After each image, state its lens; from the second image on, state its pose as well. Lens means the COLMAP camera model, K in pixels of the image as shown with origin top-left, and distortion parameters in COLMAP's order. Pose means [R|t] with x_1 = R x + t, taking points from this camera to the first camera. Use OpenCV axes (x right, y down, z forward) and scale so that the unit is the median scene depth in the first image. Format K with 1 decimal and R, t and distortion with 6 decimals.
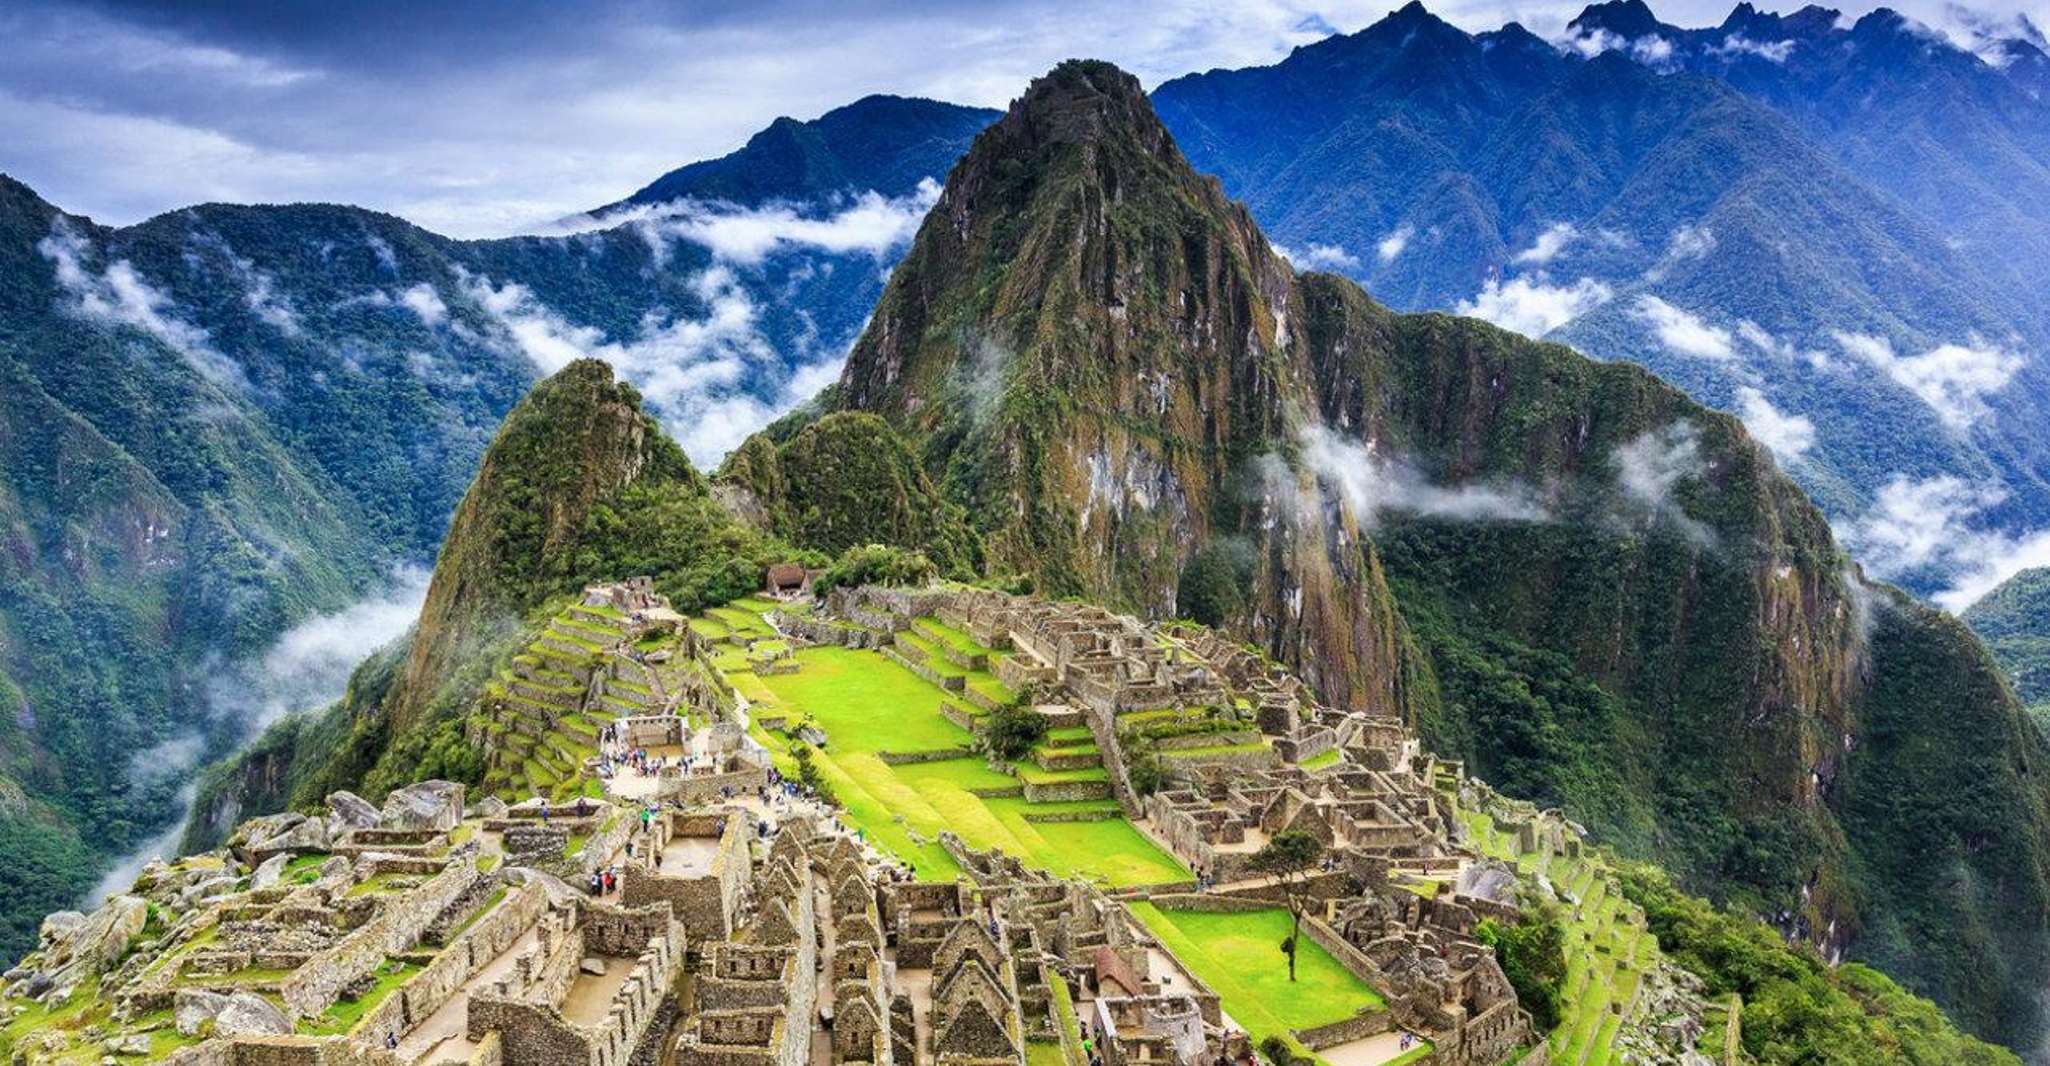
lens RADIAL K [[2464.2, 0, 1025.0], [0, 2464.2, 533.0], [0, 0, 1]] dist [-0.104800, -0.002017]
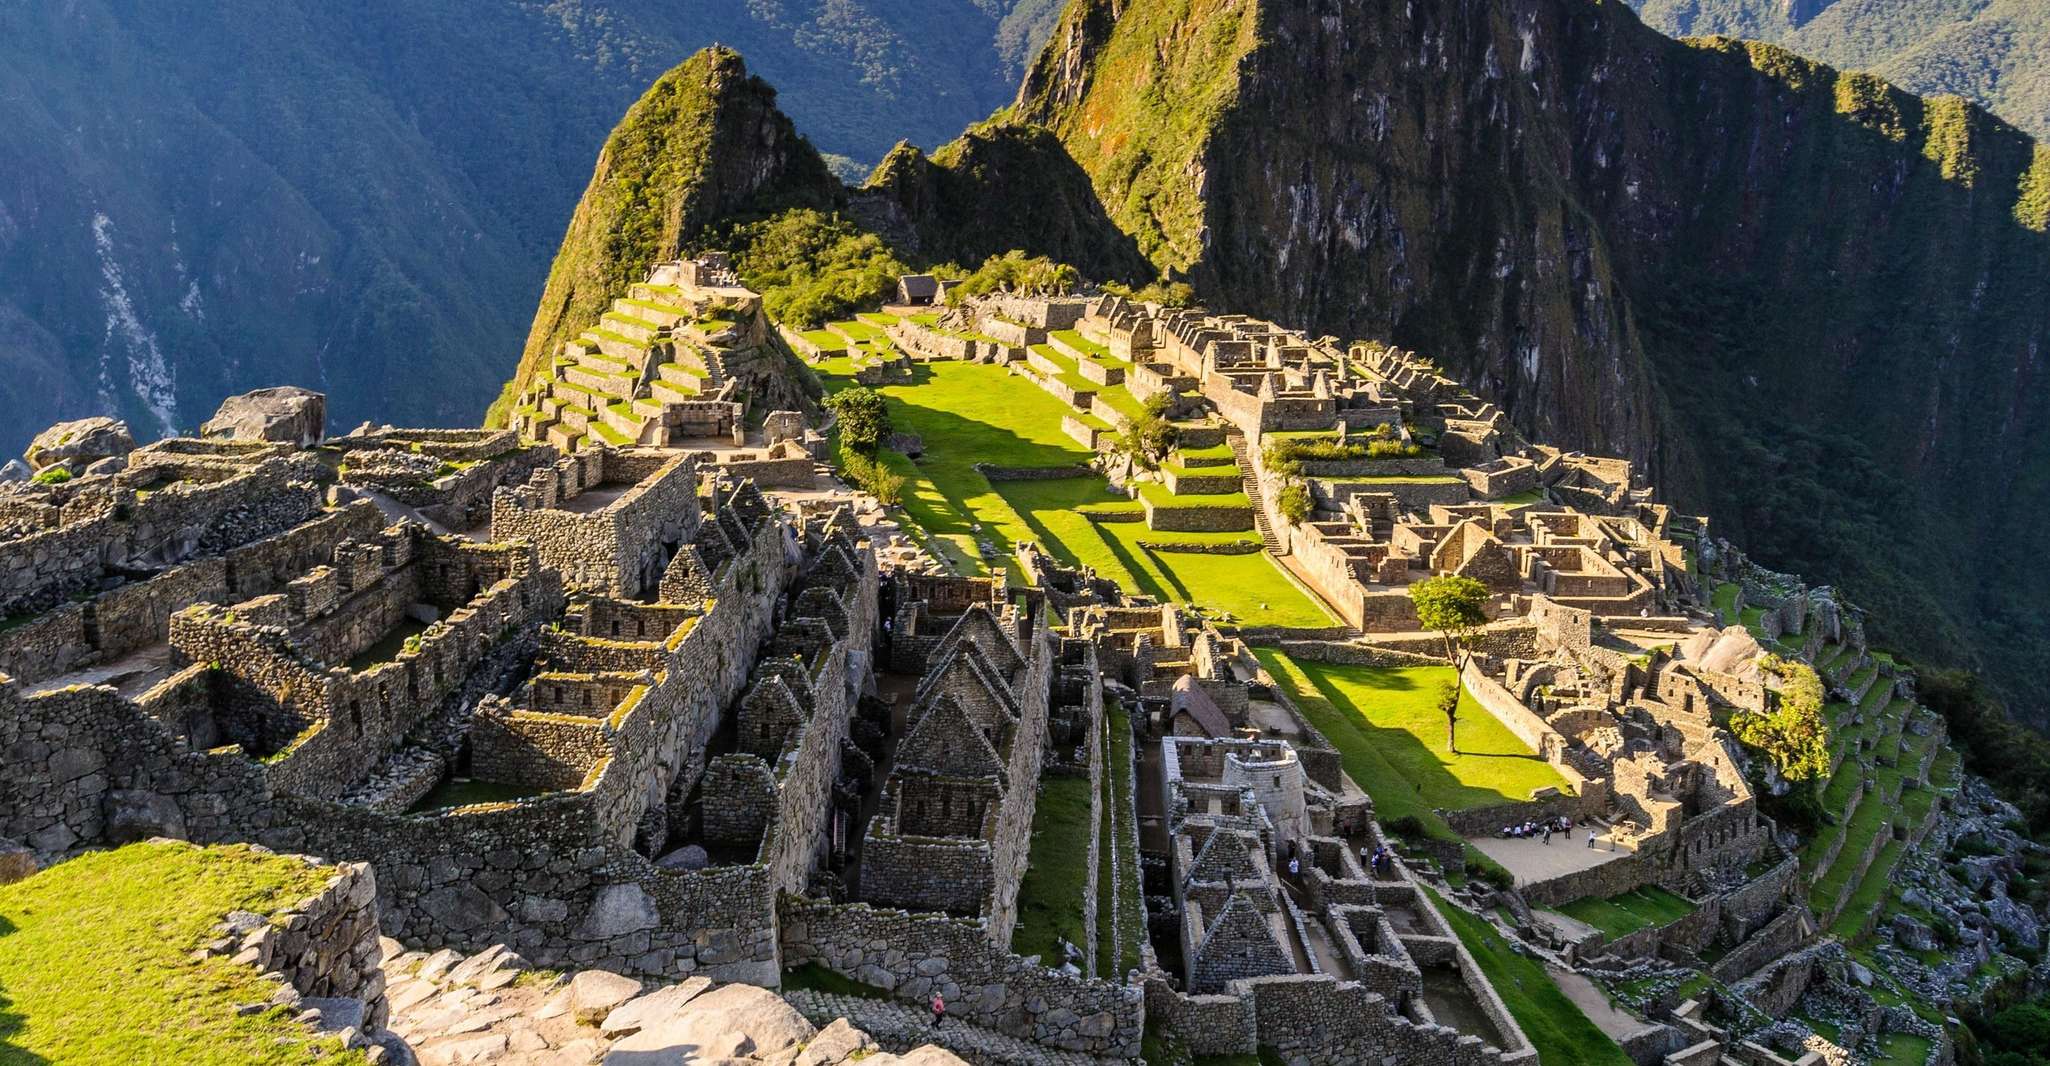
lens RADIAL K [[2044.2, 0, 1025.0], [0, 2044.2, 533.0], [0, 0, 1]] dist [0.013714, -0.008724]
pose [[0.979582, 0.036789, -0.197652, 0.088171], [-0.034529, 0.999293, 0.014869, 0.092265], [0.198059, -0.007741, 0.980160, 0.281396]]
